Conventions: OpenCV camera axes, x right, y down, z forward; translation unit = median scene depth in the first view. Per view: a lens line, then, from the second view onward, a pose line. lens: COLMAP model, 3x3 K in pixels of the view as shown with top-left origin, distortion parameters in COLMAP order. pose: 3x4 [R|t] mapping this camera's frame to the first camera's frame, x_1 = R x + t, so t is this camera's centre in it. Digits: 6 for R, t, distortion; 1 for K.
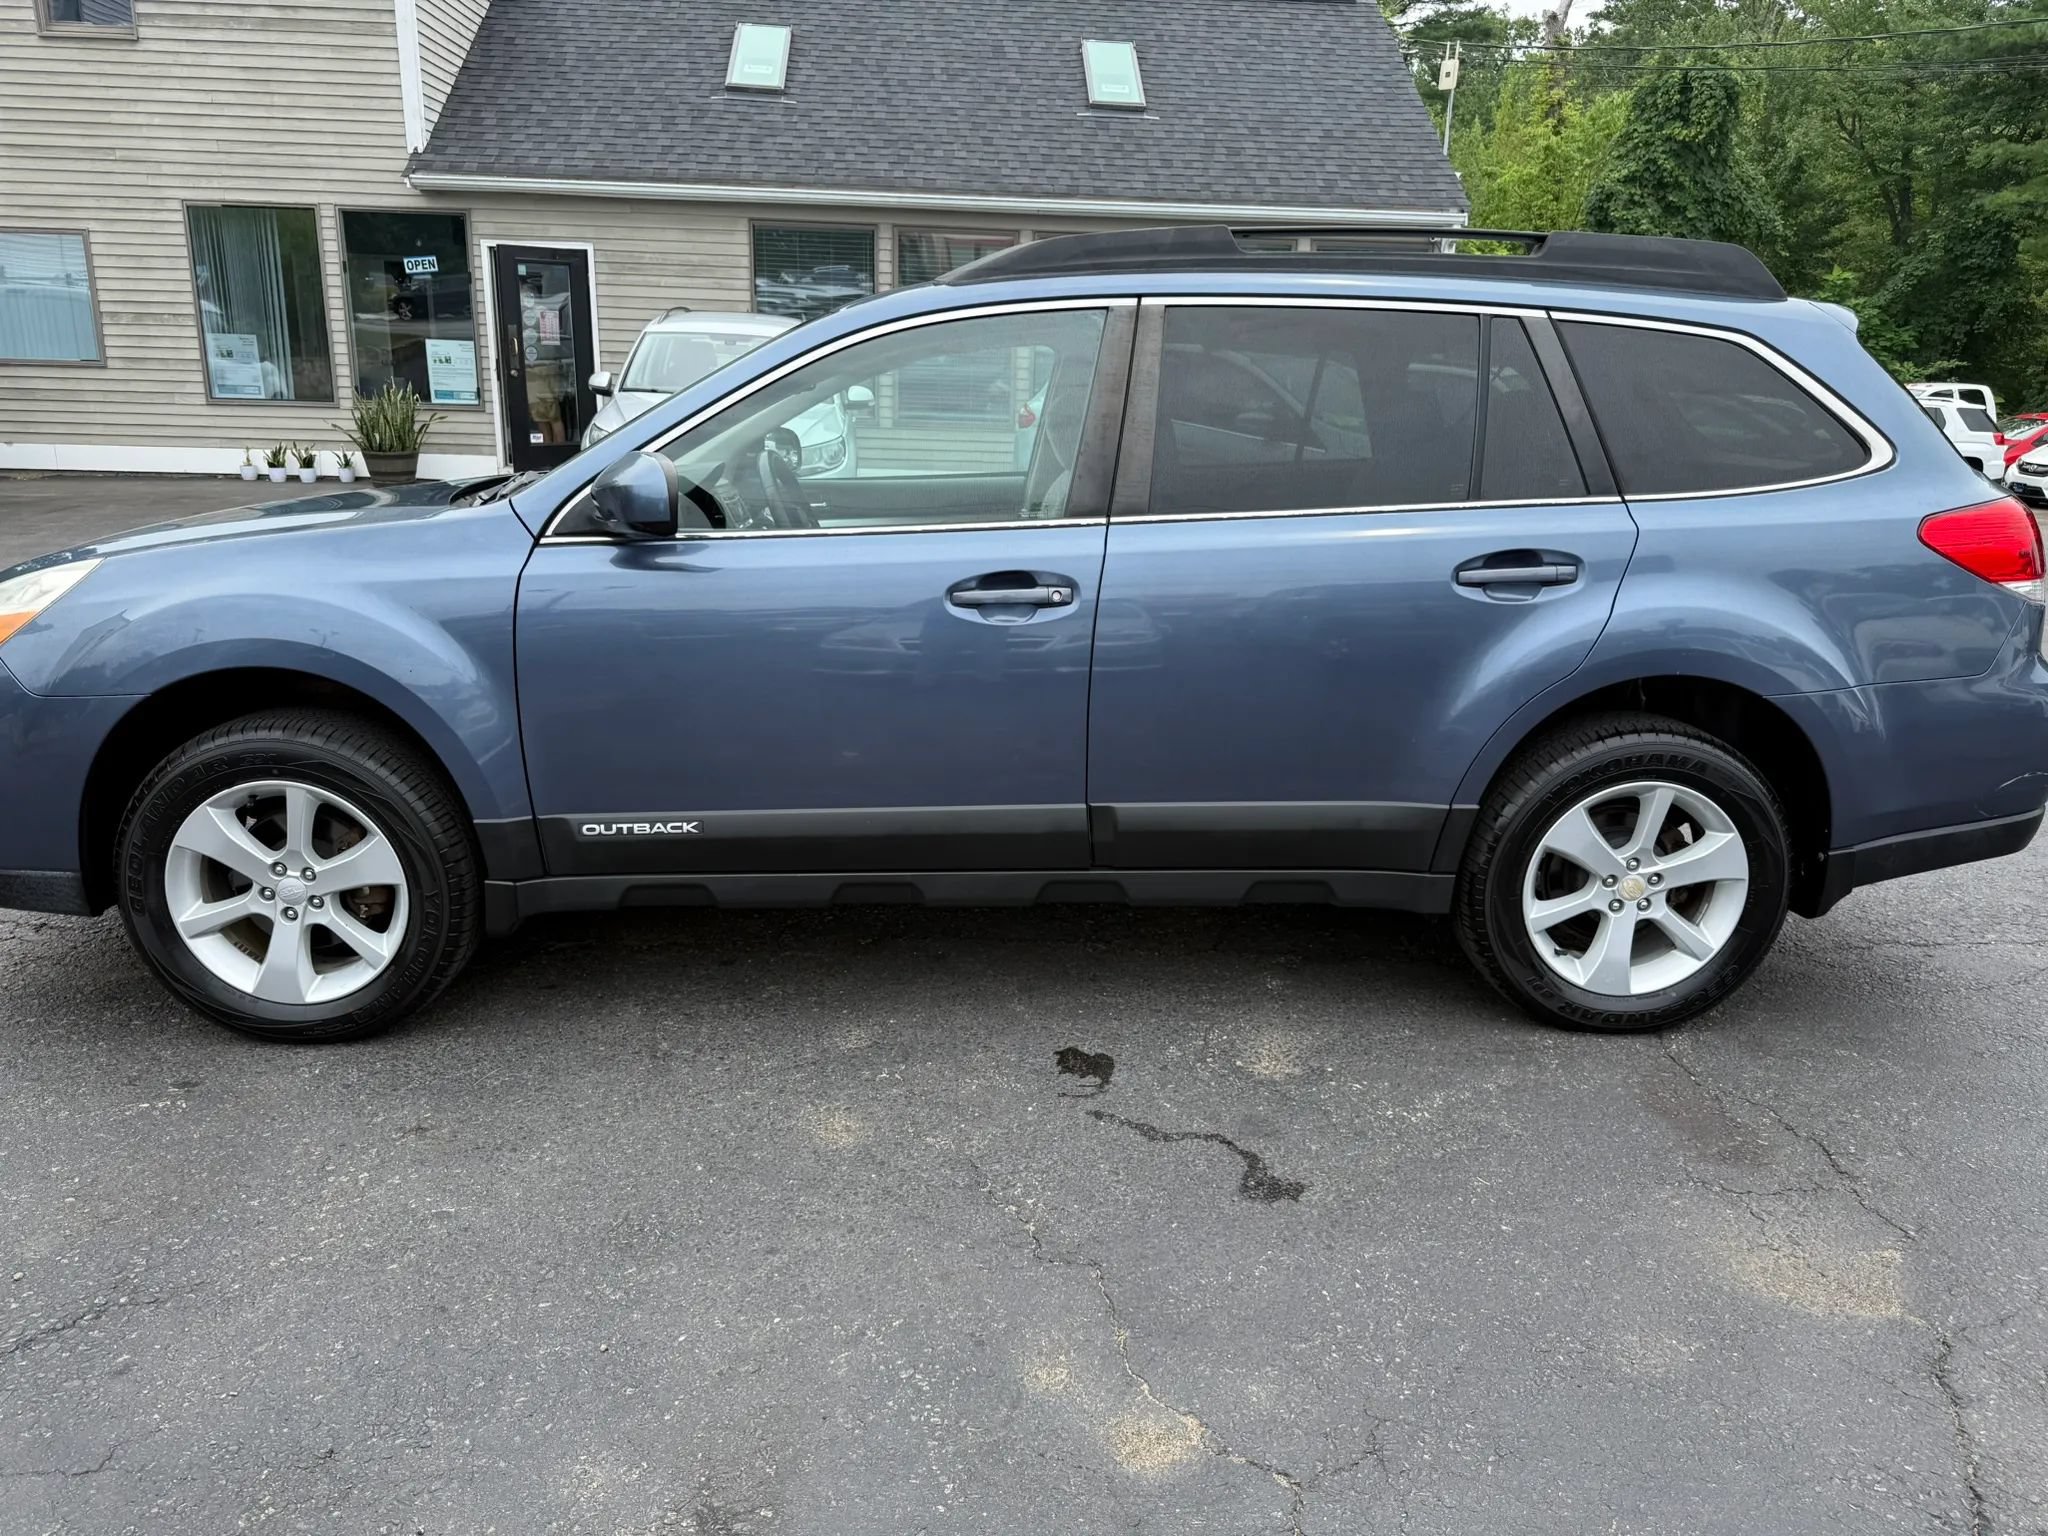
lens RADIAL K [[1478.6, 0, 1034.5], [0, 1478.6, 759.8], [0, 0, 1]] dist [-0.002632, -0.006632]
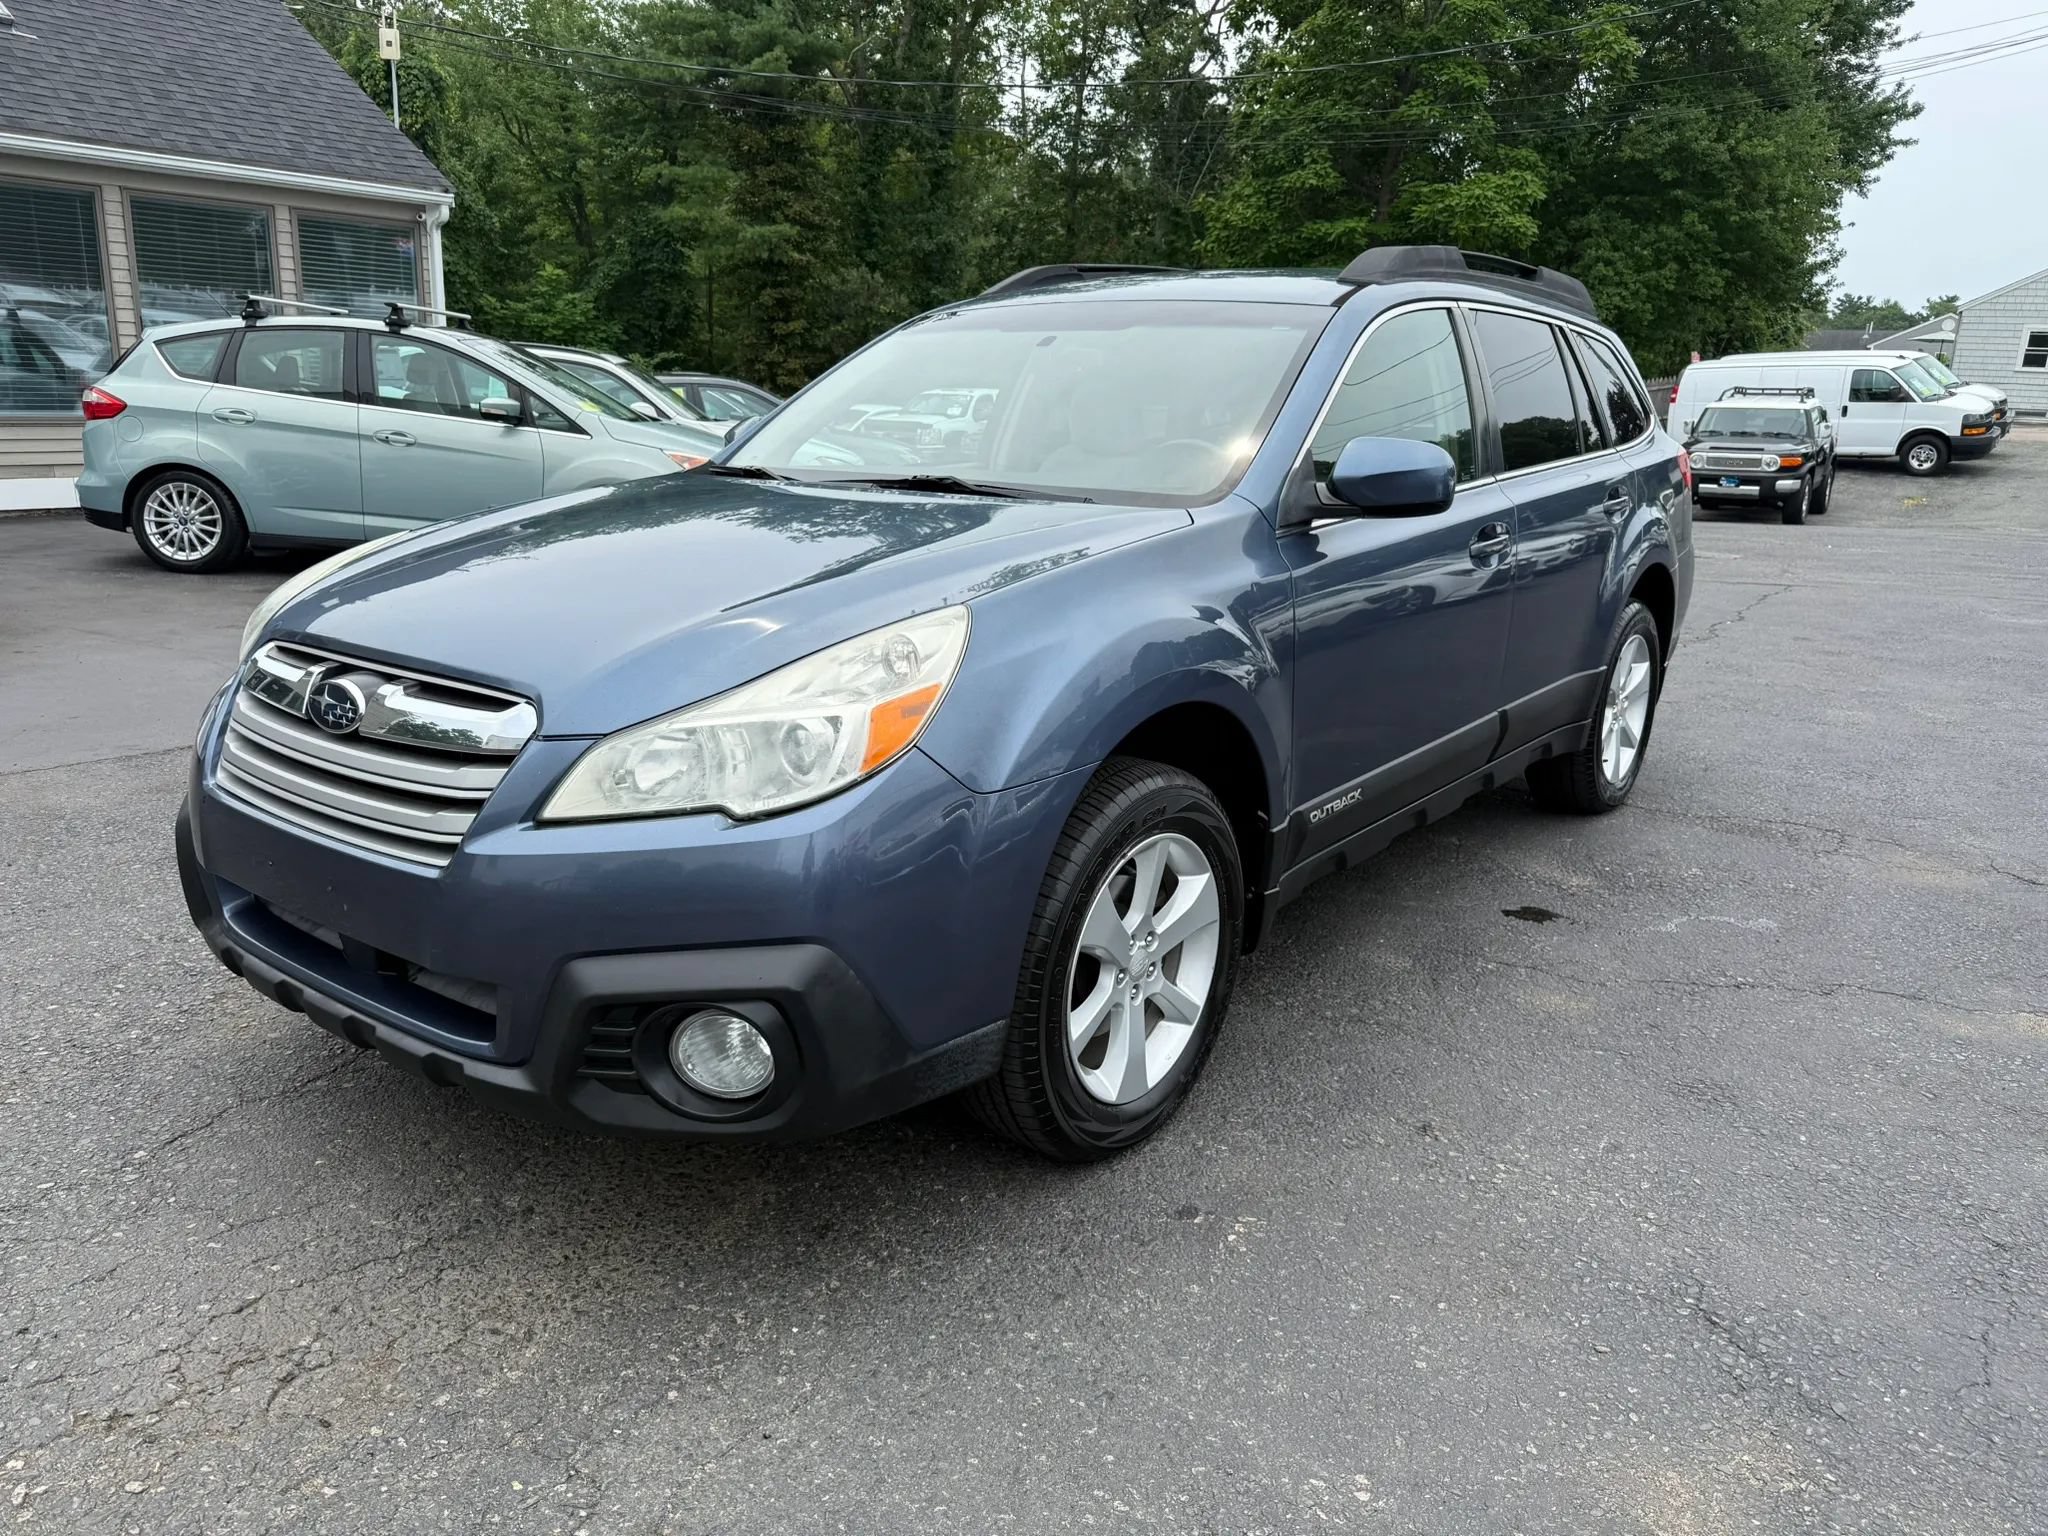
lens RADIAL K [[1456.5, 0, 1030.9], [0, 1456.5, 768.5], [0, 0, 1]] dist [0.001653, -0.005643]
pose [[0.650452, -0.194640, 0.734185, -0.248556], [0.181903, 0.978398, 0.098226, -0.025220], [-0.737444, 0.069659, 0.671807, 0.104377]]
